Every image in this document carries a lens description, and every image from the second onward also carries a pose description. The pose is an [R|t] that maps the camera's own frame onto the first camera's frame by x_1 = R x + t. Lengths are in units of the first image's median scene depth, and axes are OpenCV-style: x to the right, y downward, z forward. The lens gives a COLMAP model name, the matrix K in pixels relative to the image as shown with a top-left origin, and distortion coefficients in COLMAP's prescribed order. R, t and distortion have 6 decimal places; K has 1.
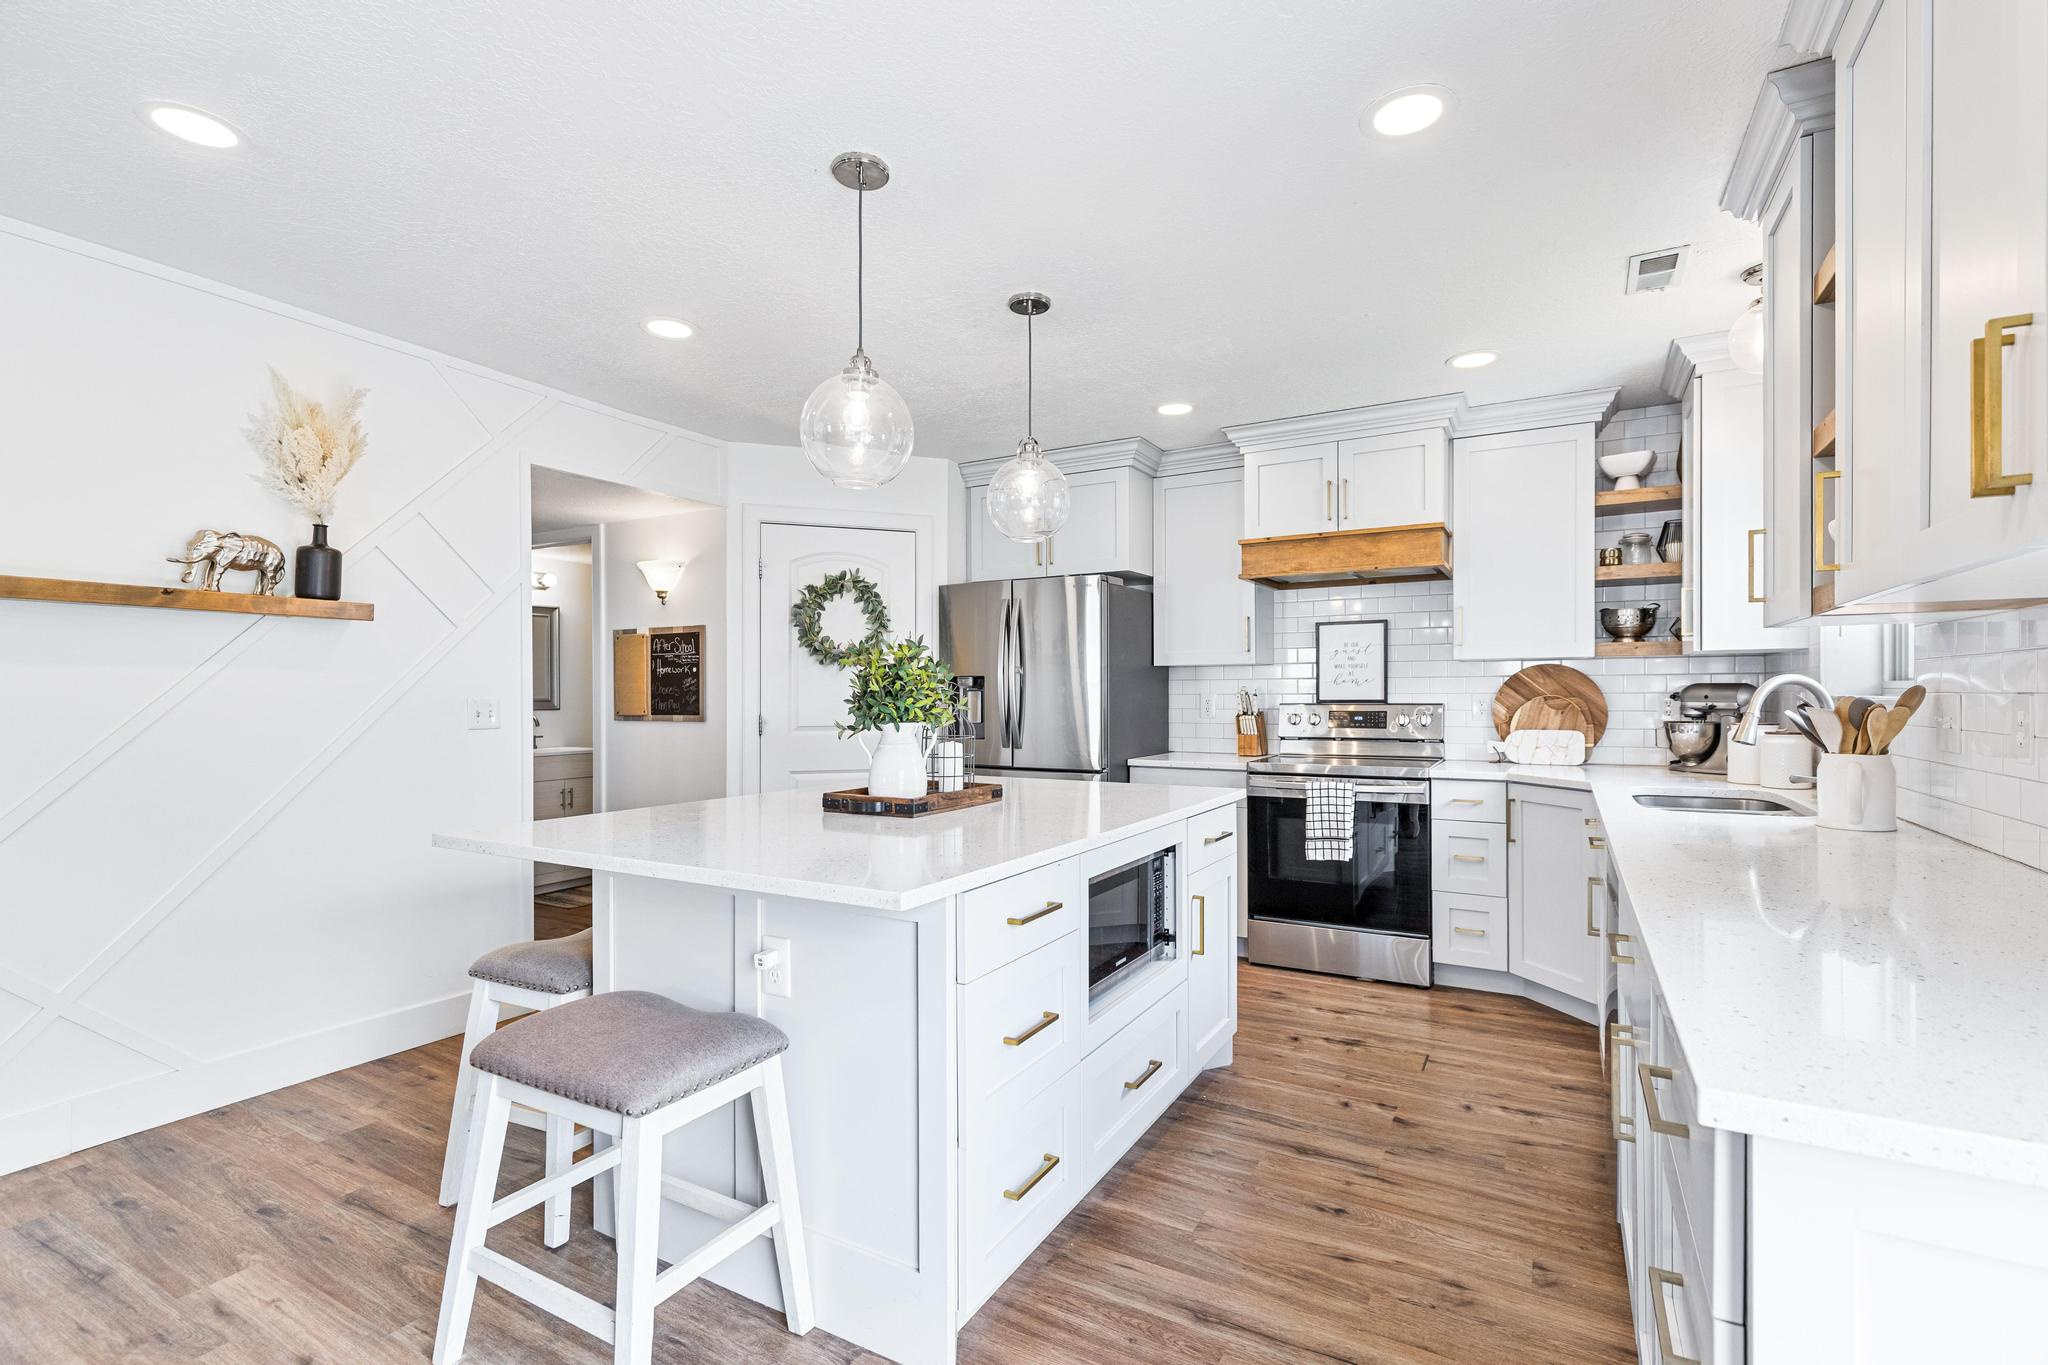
lens RADIAL K [[925.2, 0, 1040.0], [0, 925.2, 693.0], [0, 0, 1]] dist [0.003019, -0.000812]
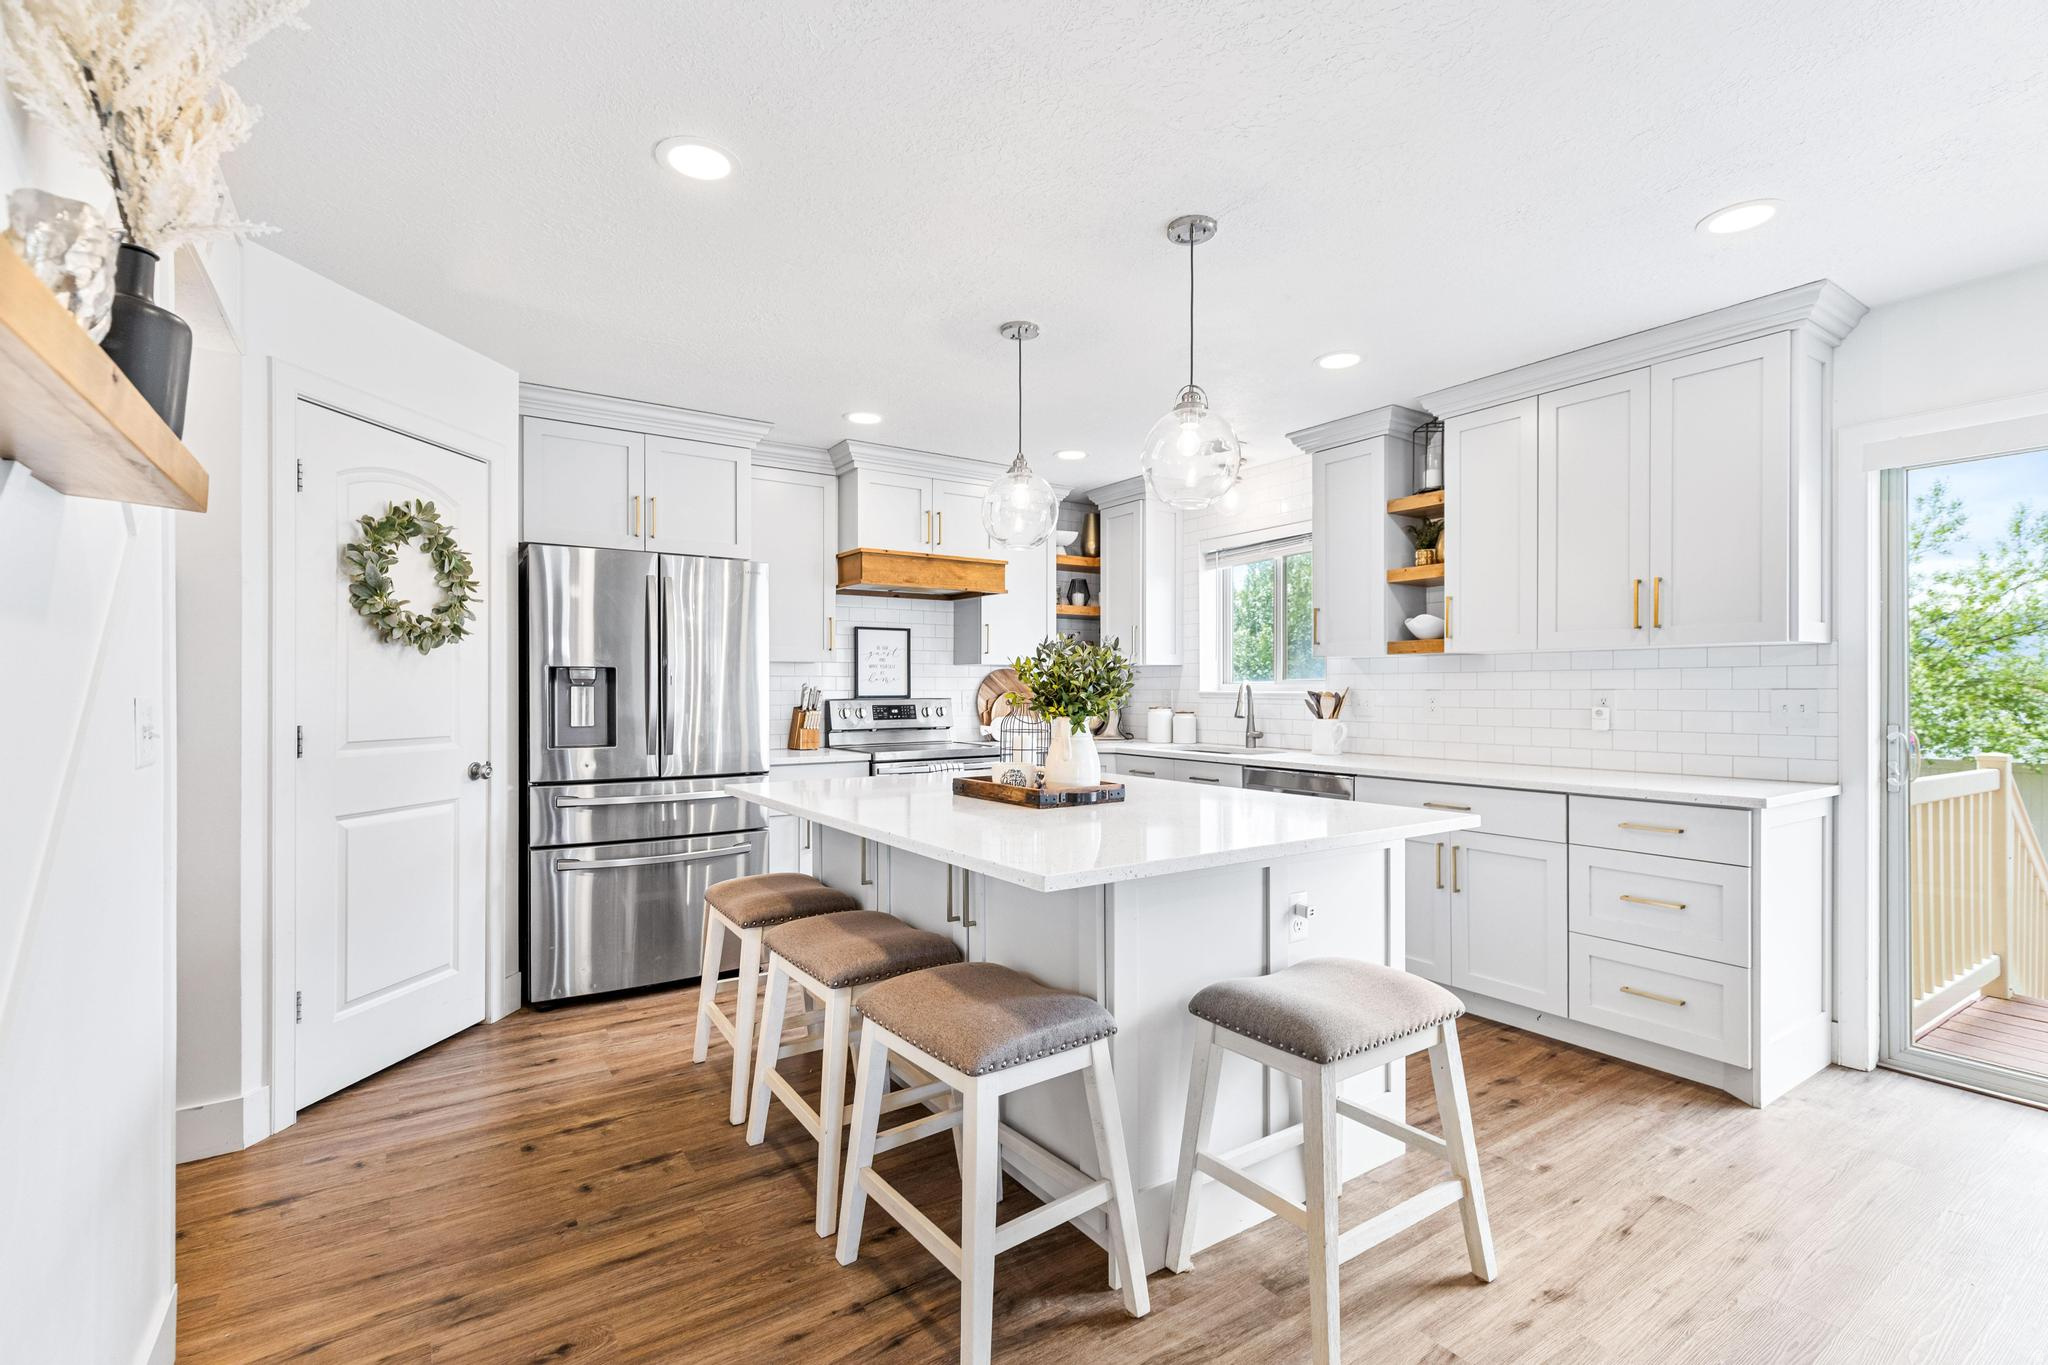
lens RADIAL K [[925.2, 0, 1037.1], [0, 925.2, 685.9], [0, 0, 1]] dist [0.003019, -0.000812]
pose [[0.440860, 0.005682, 0.897558, -0.692406], [-0.001630, 0.999983, -0.005531, 0.001647], [-0.897574, 0.000975, 0.440862, 0.354600]]
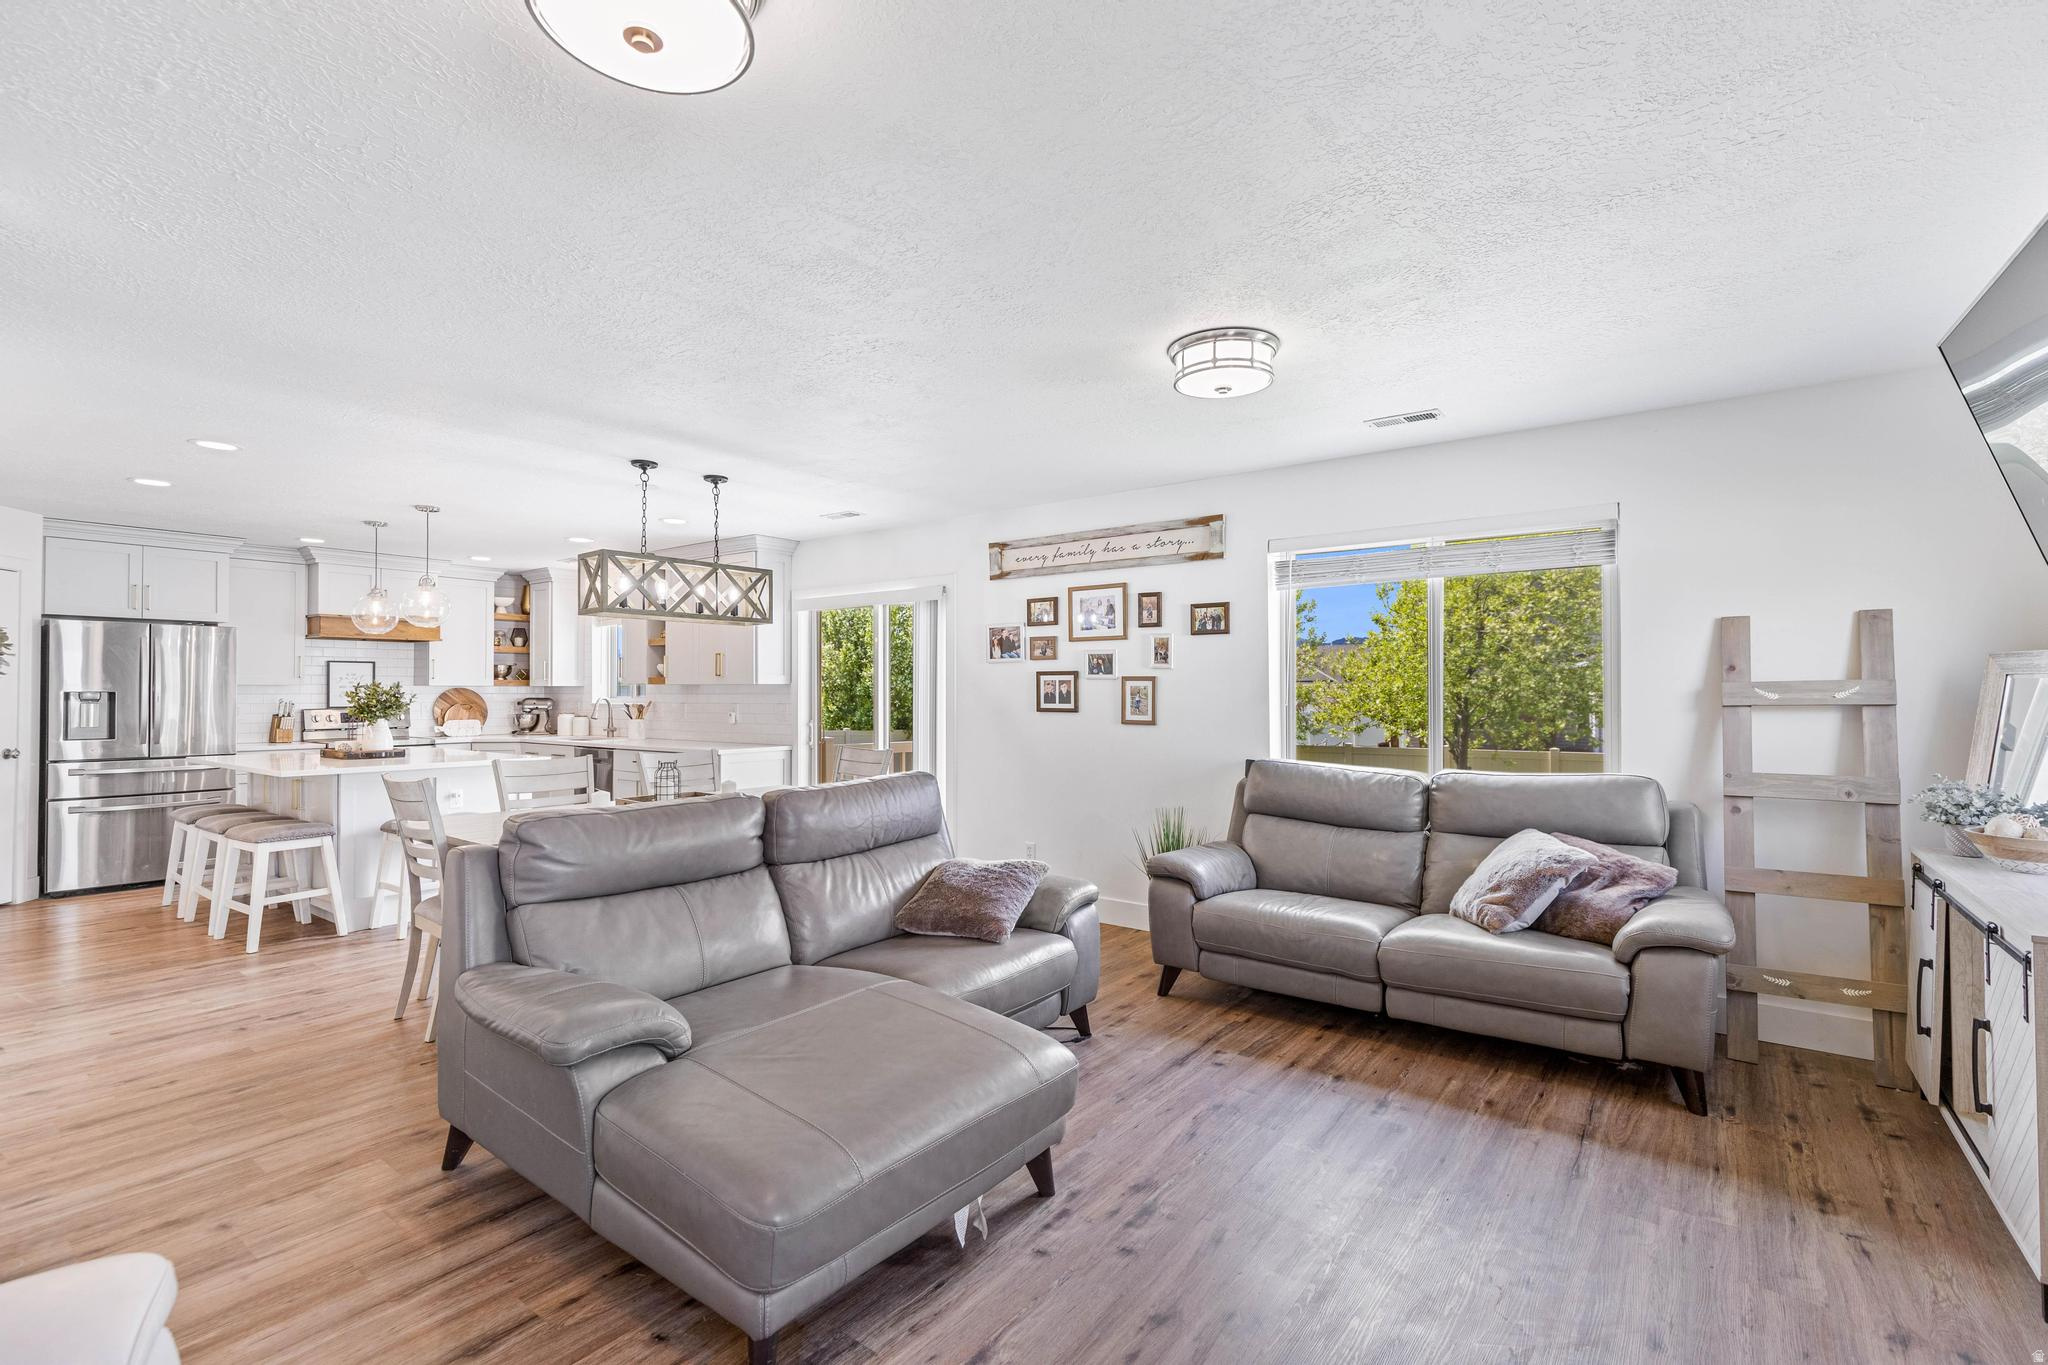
lens RADIAL K [[925.2, 0, 1048.5], [0, 925.2, 675.5], [0, 0, 1]] dist [0.003019, -0.000812]
pose [[0.121888, 0.020852, 0.992325, -1.382199], [-0.000495, 0.999780, -0.020948, -0.016602], [-0.992544, 0.002062, 0.121872, -0.576101]]
